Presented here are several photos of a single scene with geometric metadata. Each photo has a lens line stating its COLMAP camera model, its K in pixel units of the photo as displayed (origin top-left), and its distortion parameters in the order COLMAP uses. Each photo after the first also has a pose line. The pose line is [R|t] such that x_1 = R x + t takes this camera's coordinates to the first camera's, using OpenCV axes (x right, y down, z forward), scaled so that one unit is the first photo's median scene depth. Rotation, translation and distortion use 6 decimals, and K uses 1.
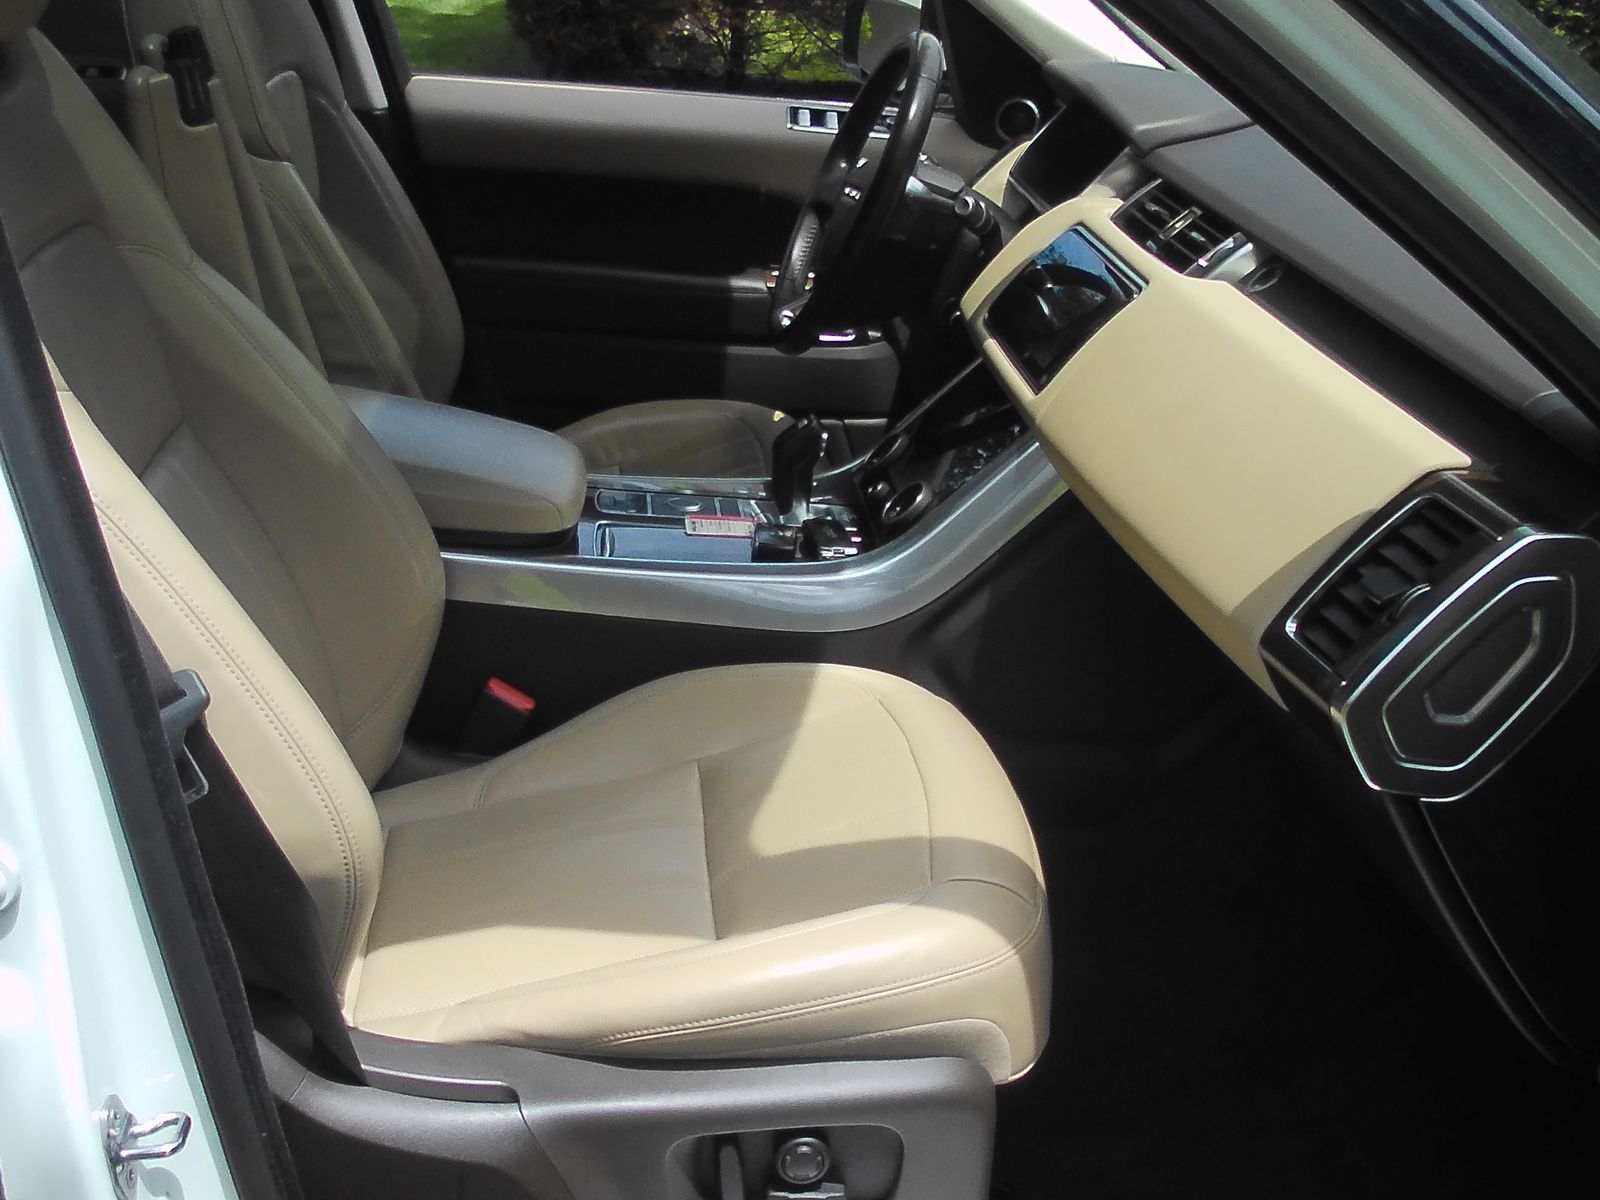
lens RADIAL K [[2070.1, 0, 800.0], [0, 2070.1, 600.0], [0, 0, 1]] dist [-0.033514, -0.024702]
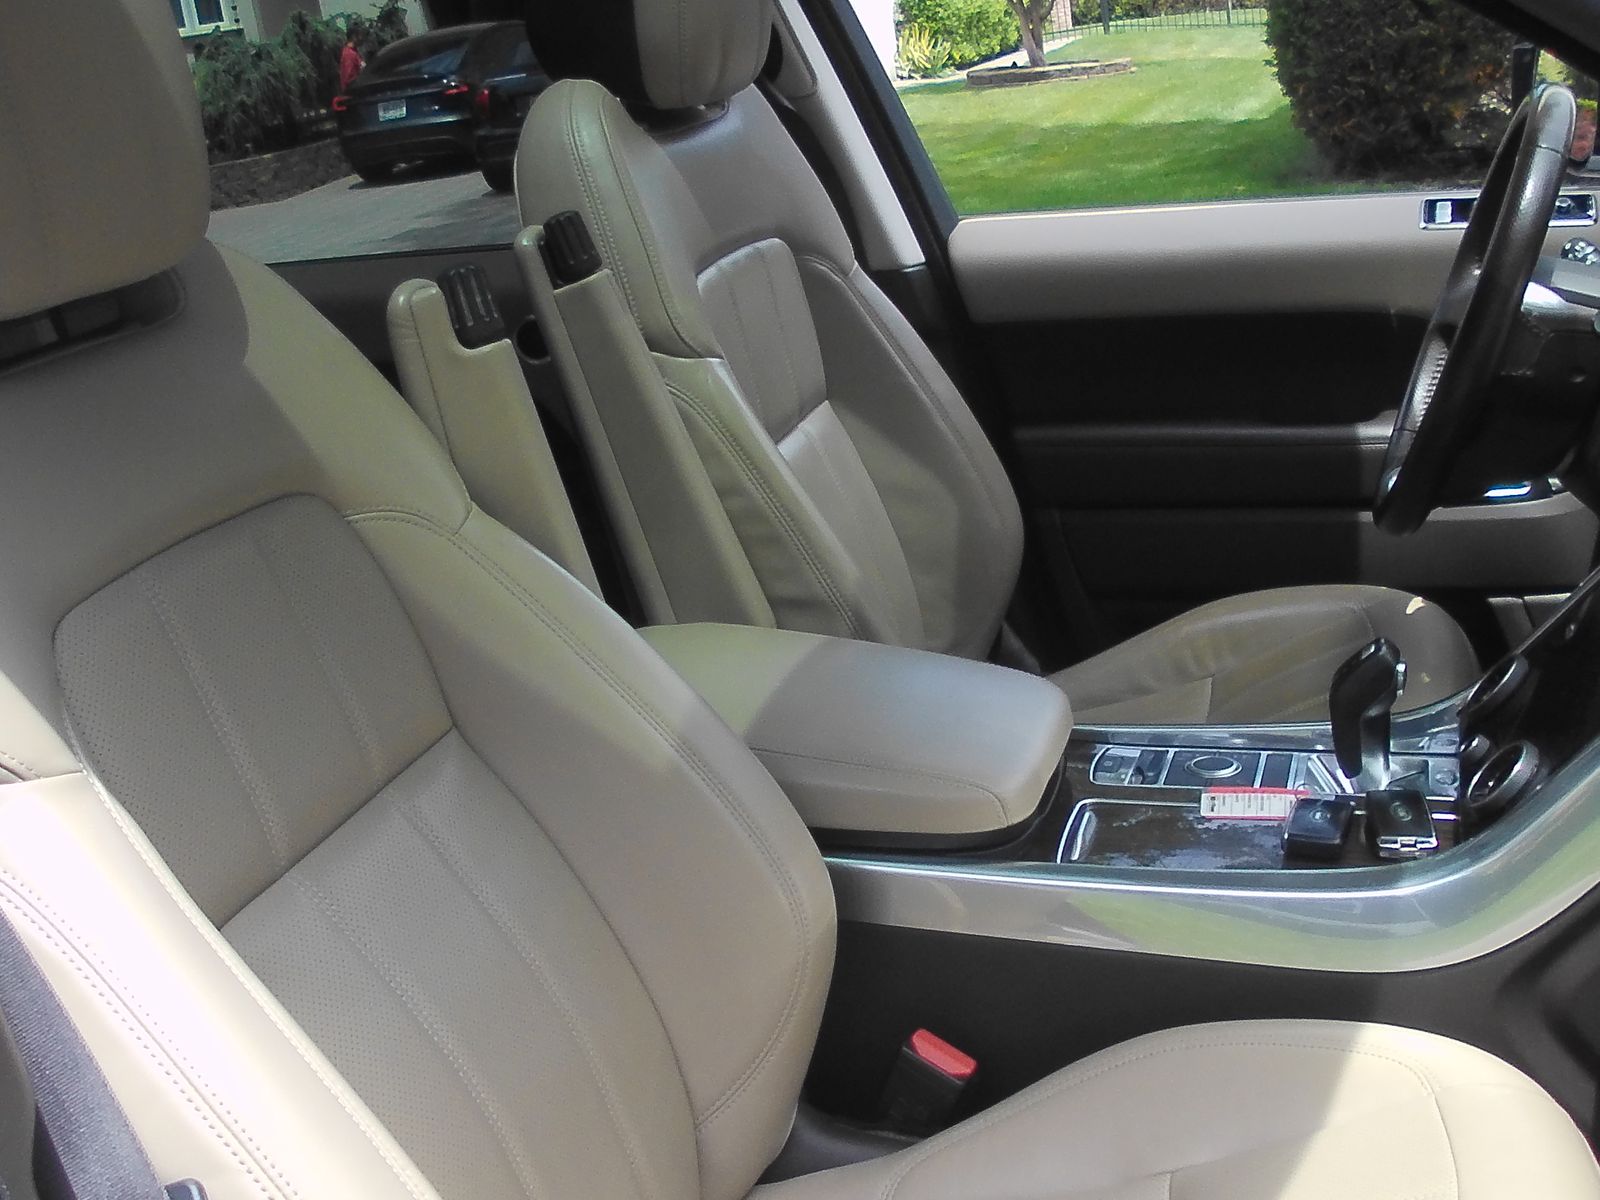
lens RADIAL K [[2070.1, 0, 800.0], [0, 2070.1, 600.0], [0, 0, 1]] dist [-0.033514, -0.024702]
pose [[0.916642, -0.052943, -0.396187, 0.086455], [0.032501, 0.997779, -0.058137, -0.056092], [0.398385, 0.040414, 0.916327, 0.220449]]
